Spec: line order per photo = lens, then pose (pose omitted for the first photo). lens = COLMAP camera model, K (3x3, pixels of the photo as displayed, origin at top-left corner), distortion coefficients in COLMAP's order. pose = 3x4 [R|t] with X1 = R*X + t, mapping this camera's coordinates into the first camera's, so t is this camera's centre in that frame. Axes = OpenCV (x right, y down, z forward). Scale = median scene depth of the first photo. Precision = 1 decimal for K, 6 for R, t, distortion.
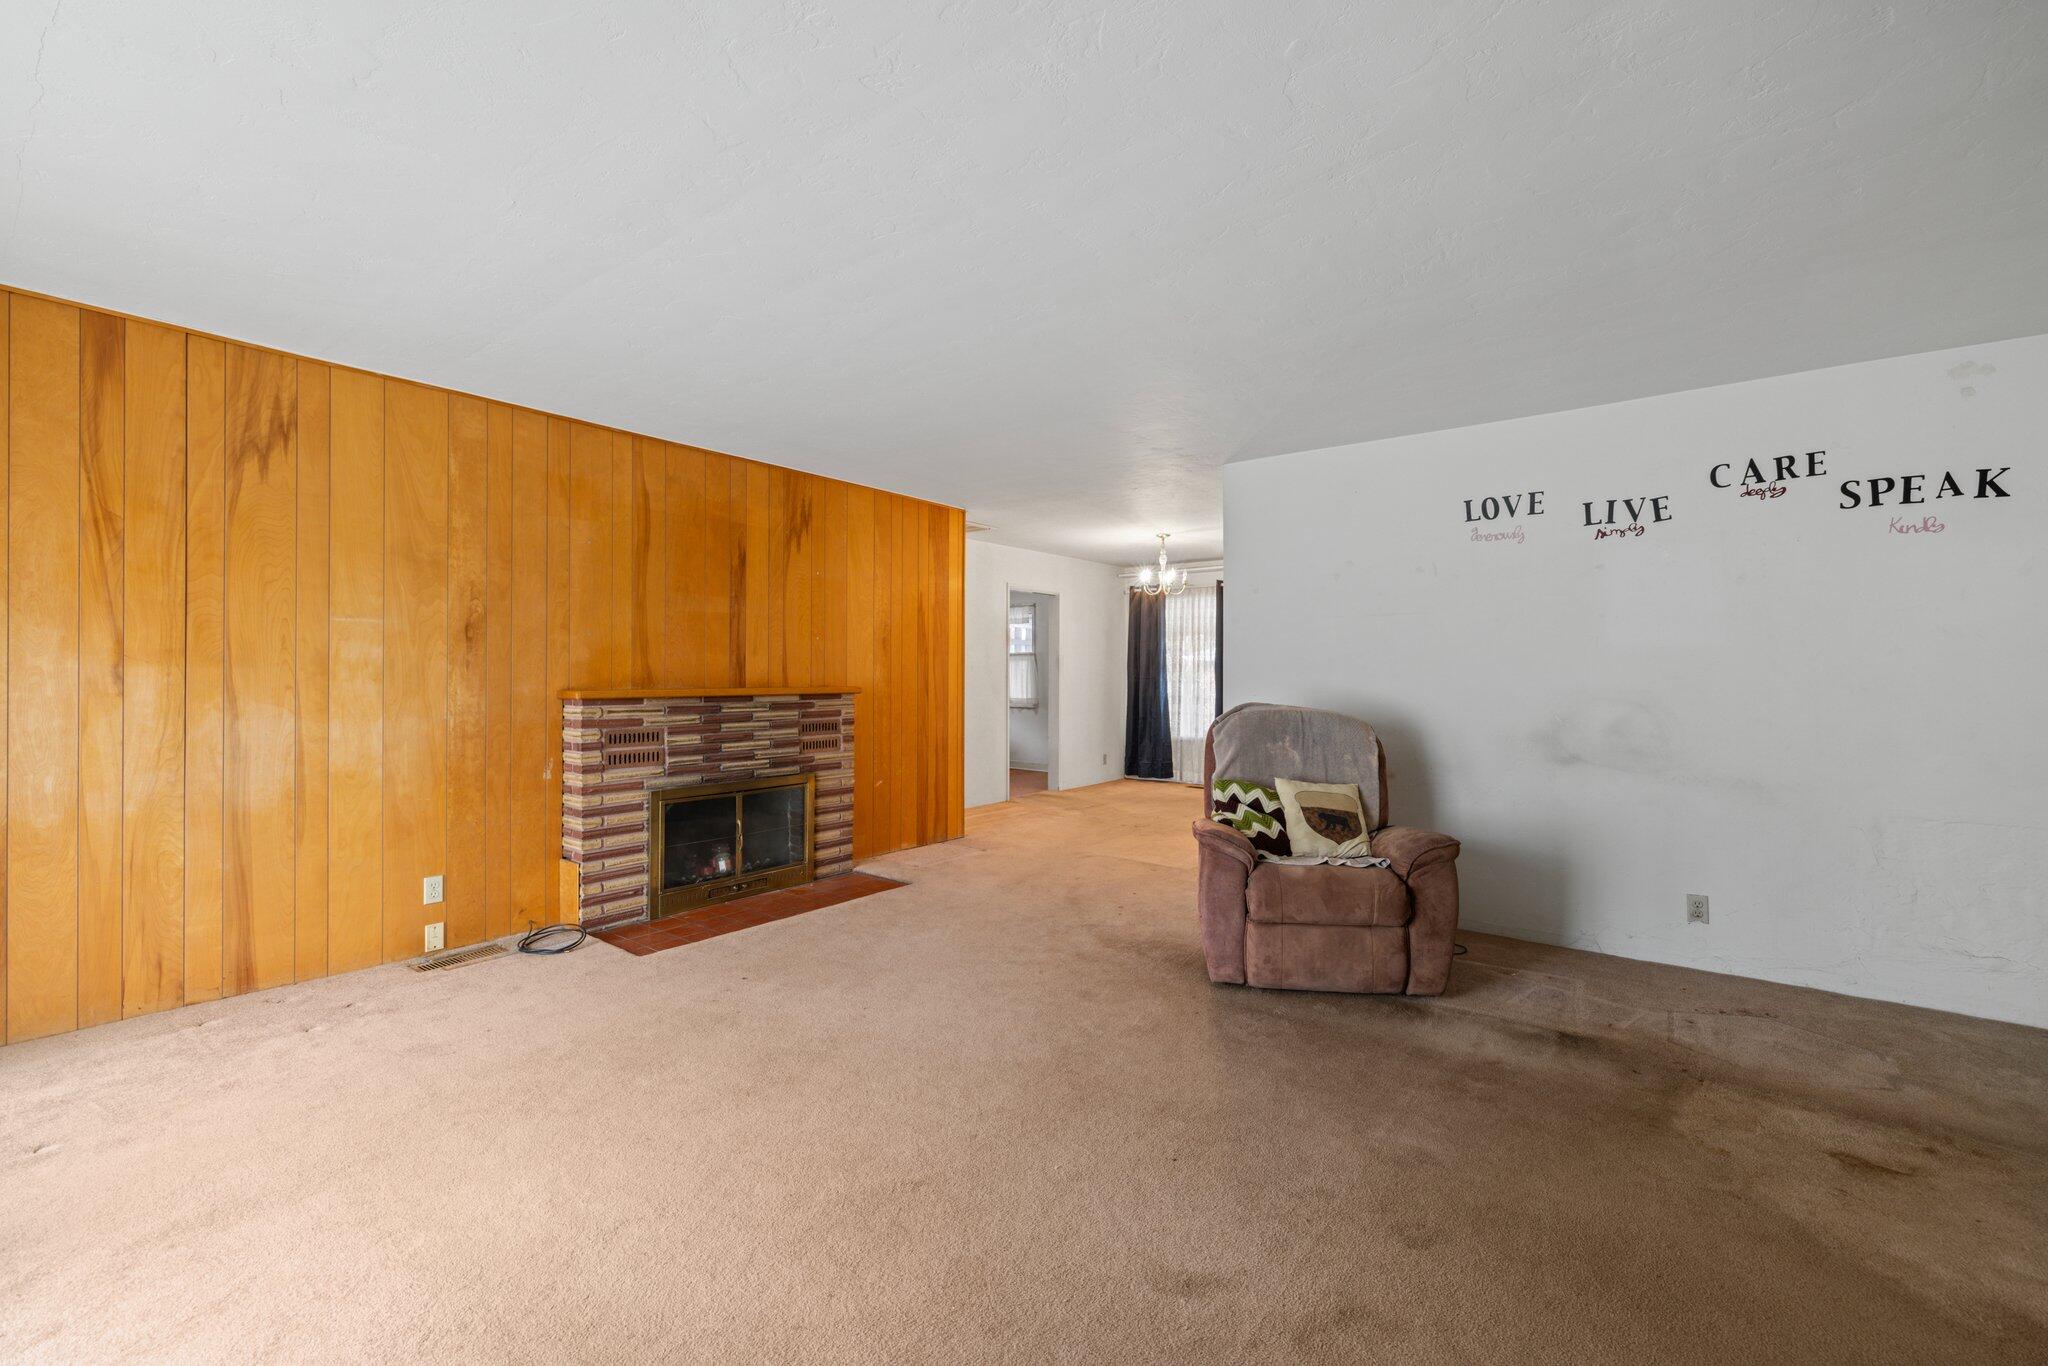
lens RADIAL K [[858.0, 0, 1022.0], [0, 858.0, 677.9], [0, 0, 1]] dist [0.001653, -0.000089]
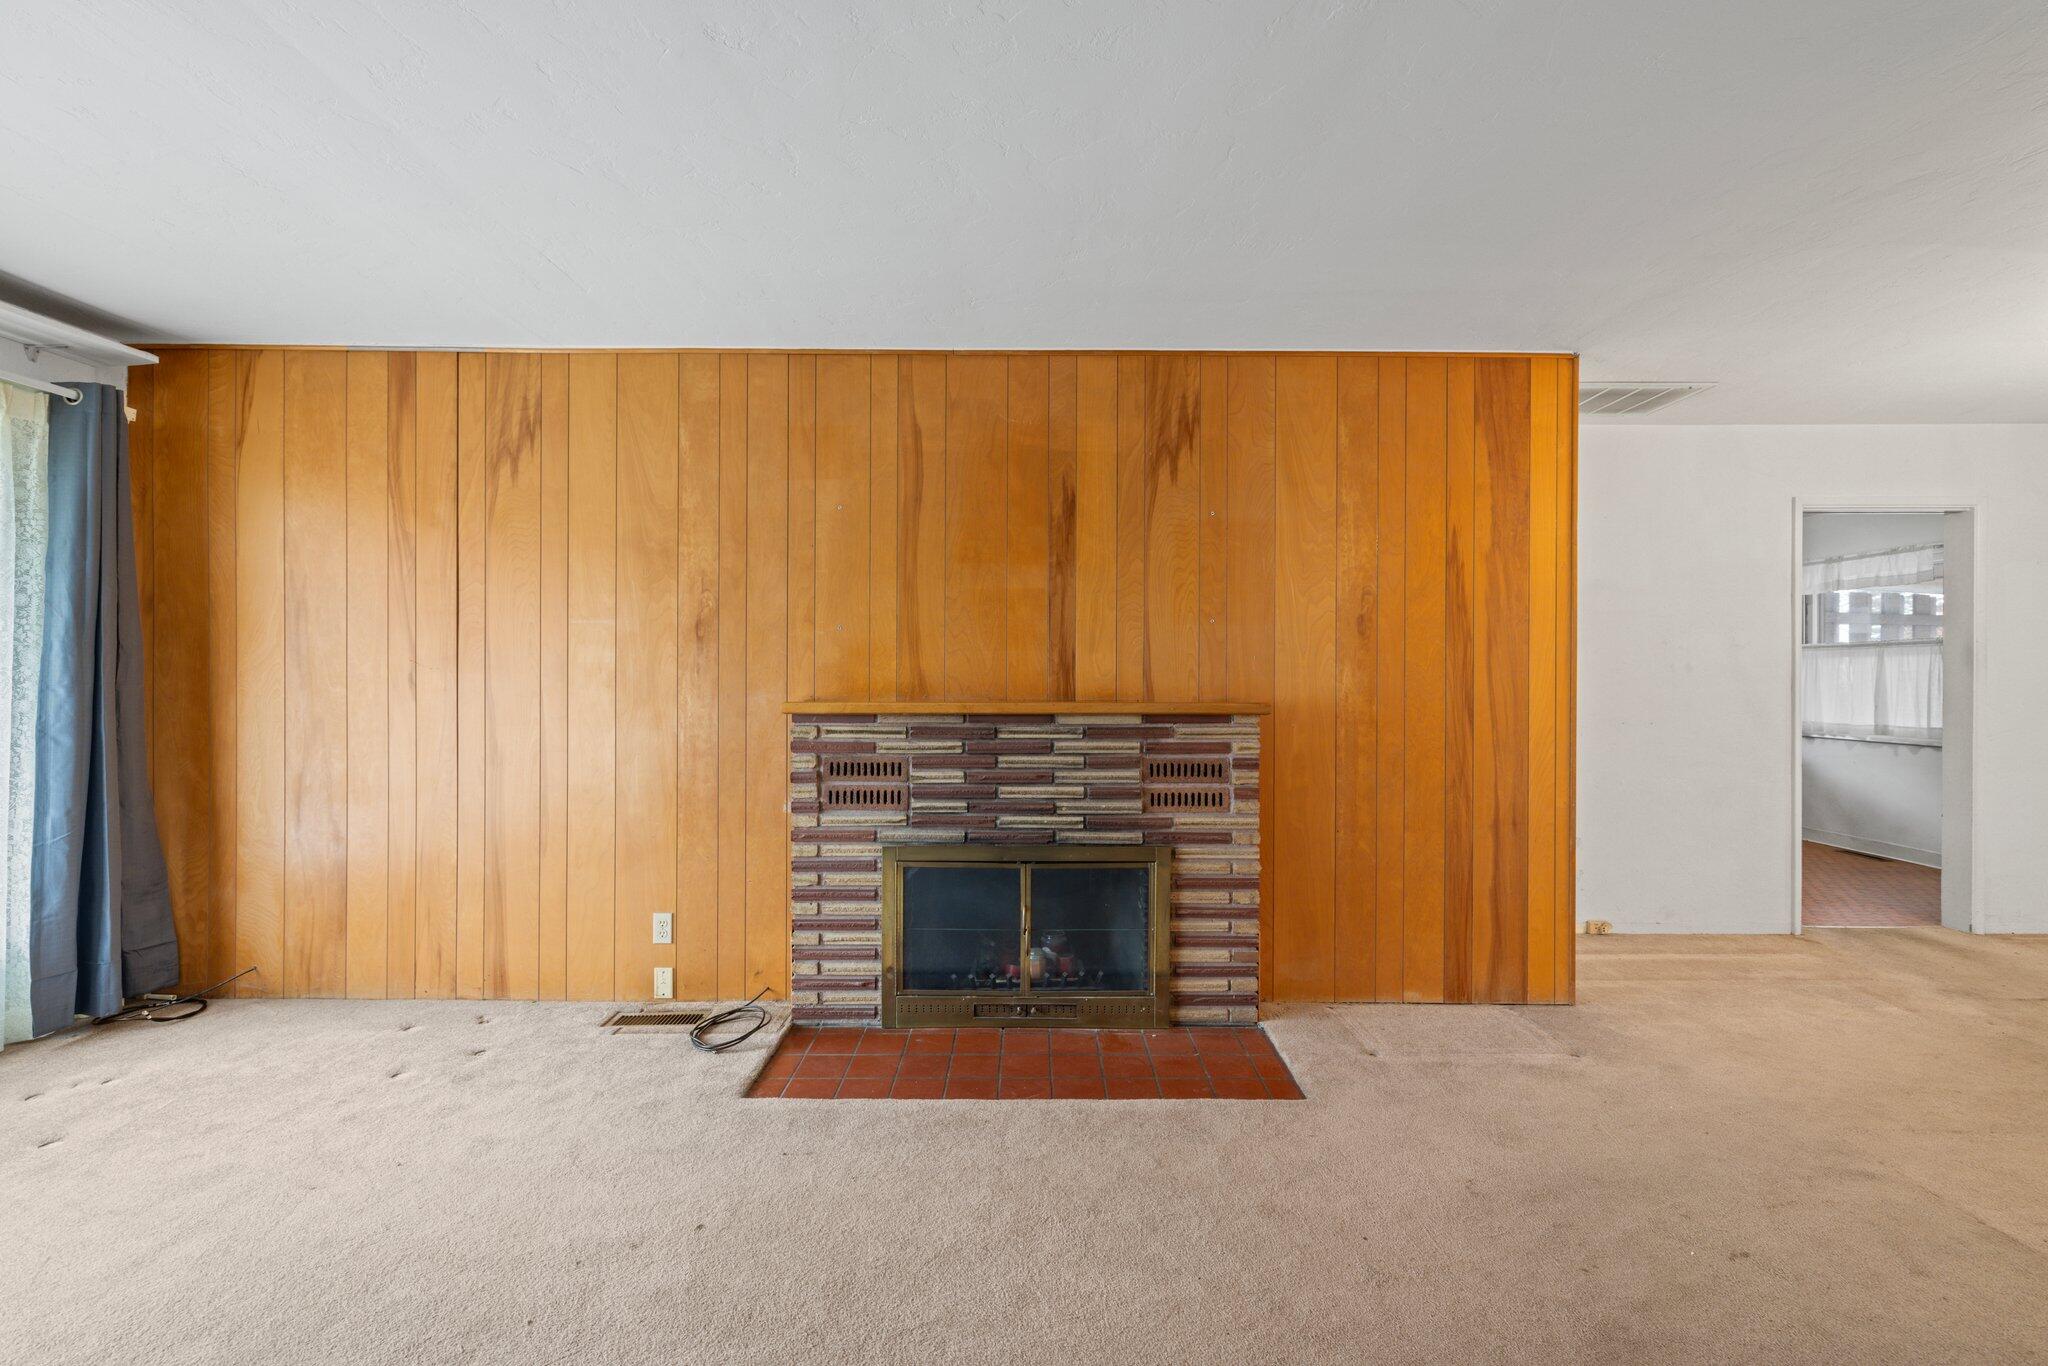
lens RADIAL K [[858.0, 0, 1029.5], [0, 858.0, 678.4], [0, 0, 1]] dist [0.001653, -0.000089]
pose [[0.615390, 0.000326, -0.788223, 0.198586], [-0.004117, 0.999988, -0.002802, -0.004581], [0.788212, 0.004970, 0.615384, 0.658733]]
